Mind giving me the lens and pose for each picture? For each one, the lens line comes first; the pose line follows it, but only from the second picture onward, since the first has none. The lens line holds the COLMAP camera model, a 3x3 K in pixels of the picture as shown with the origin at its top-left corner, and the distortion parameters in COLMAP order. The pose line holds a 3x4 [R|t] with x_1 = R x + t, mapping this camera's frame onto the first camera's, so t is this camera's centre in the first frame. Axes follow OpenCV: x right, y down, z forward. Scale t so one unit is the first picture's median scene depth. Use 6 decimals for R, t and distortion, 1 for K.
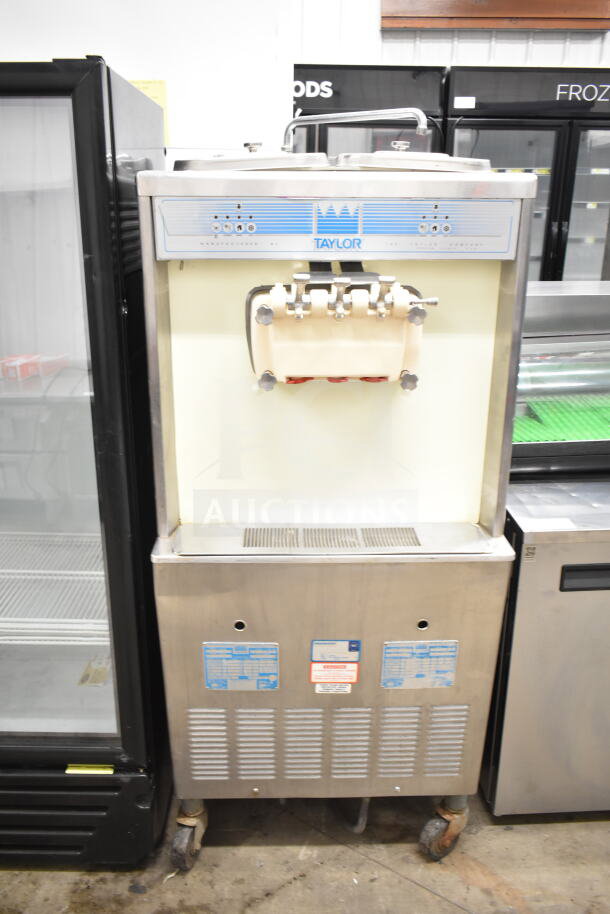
lens RADIAL K [[701.5, 0, 305.0], [0, 701.5, 457.0], [0, 0, 1]] dist [-0.026654, -0.000969]
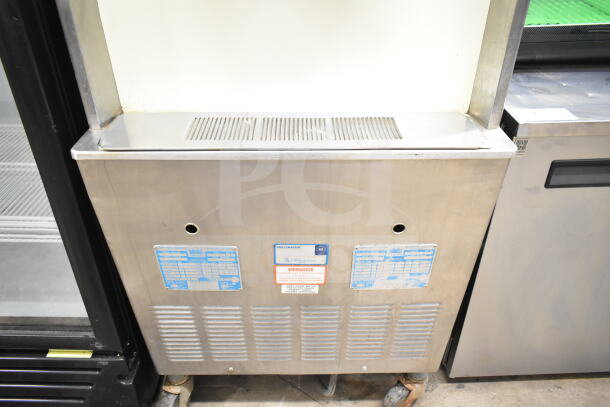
lens RADIAL K [[468.5, 0, 305.0], [0, 468.5, 203.5], [0, 0, 1]] dist [-0.025144, 0.003317]
pose [[0.999968, 0.002272, -0.007689, 0.052456], [-0.000146, 0.964030, 0.265794, 0.050875], [0.008016, -0.265785, 0.963999, 0.423097]]
